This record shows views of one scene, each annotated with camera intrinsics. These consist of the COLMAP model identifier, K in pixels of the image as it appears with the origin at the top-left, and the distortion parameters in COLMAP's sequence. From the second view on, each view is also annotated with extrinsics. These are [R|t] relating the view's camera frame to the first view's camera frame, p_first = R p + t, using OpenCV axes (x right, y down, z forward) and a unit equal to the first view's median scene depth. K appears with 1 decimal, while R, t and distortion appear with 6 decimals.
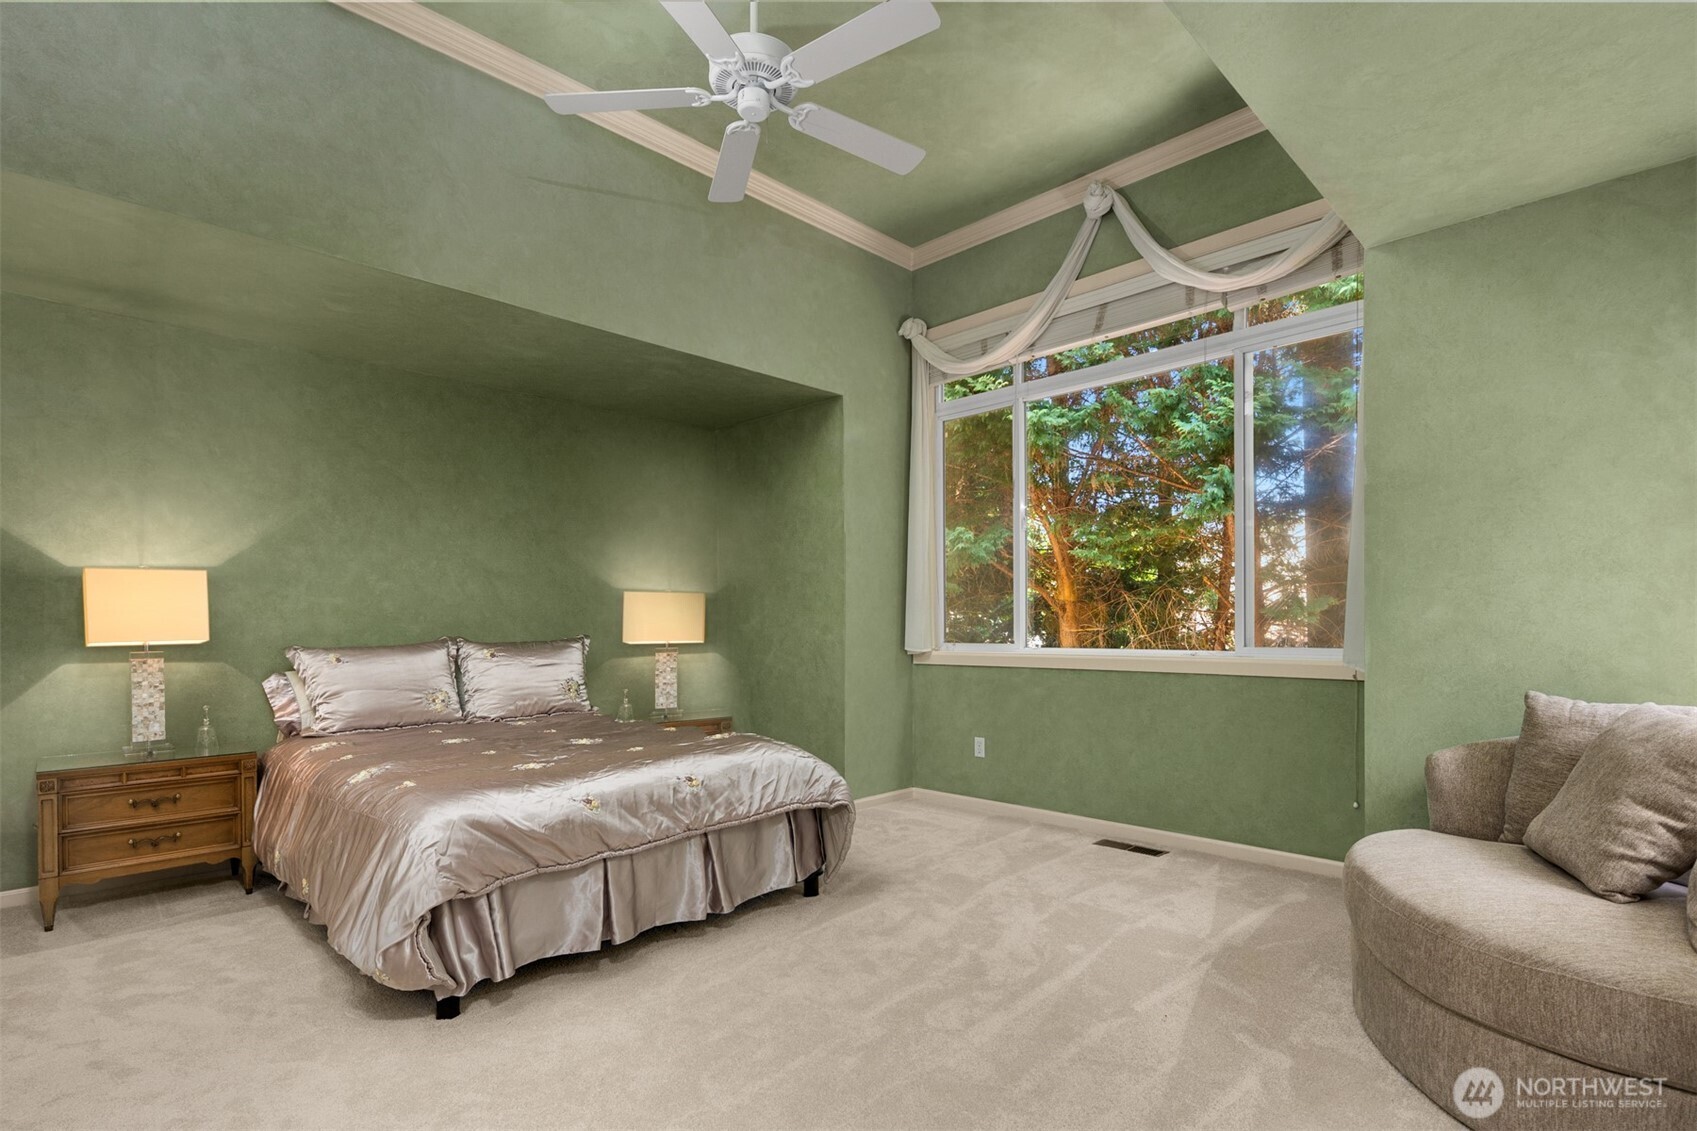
lens RADIAL K [[818.9, 0, 816.7], [0, 818.9, 616.4], [0, 0, 1]] dist [0.002650, -0.000497]
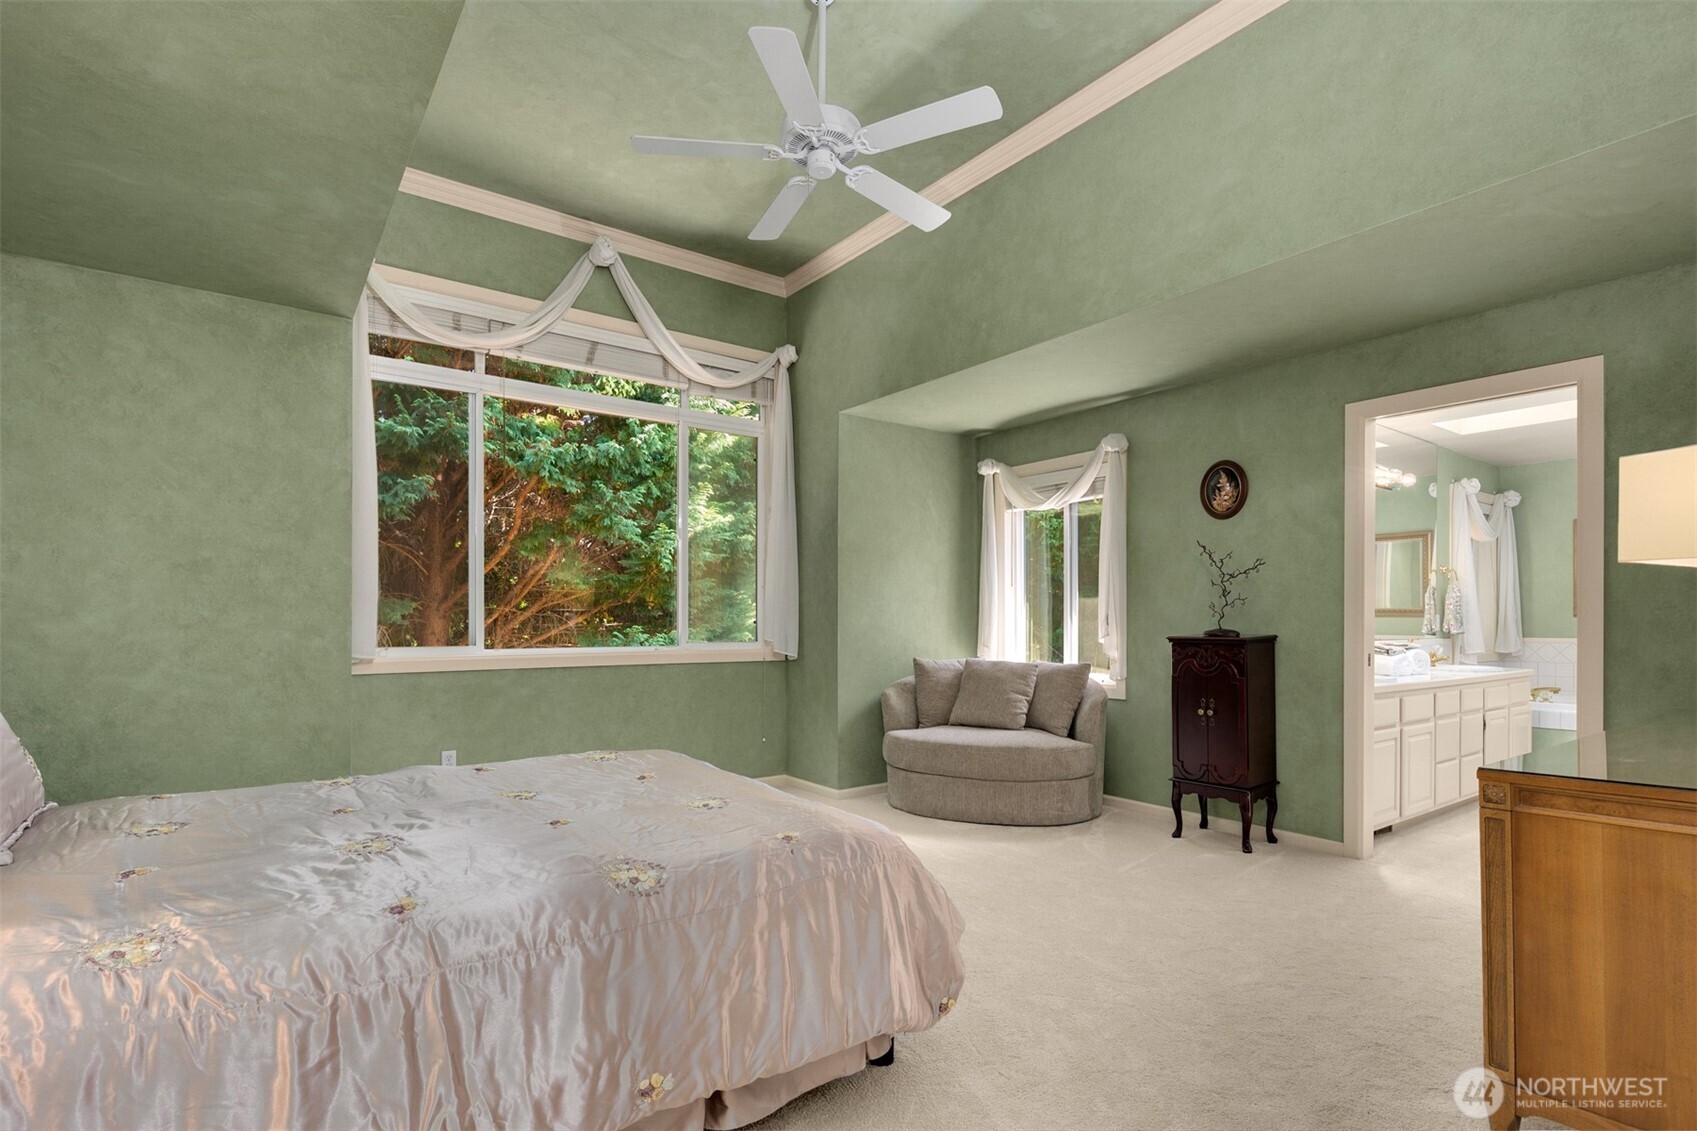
lens RADIAL K [[818.9, 0, 831.2], [0, 818.9, 631.0], [0, 0, 1]] dist [0.002650, -0.000497]
pose [[0.130281, -0.001414, 0.991476, -0.701136], [-0.007709, 0.999967, 0.002439, 0.011602], [-0.991447, -0.007961, 0.130266, 0.509401]]
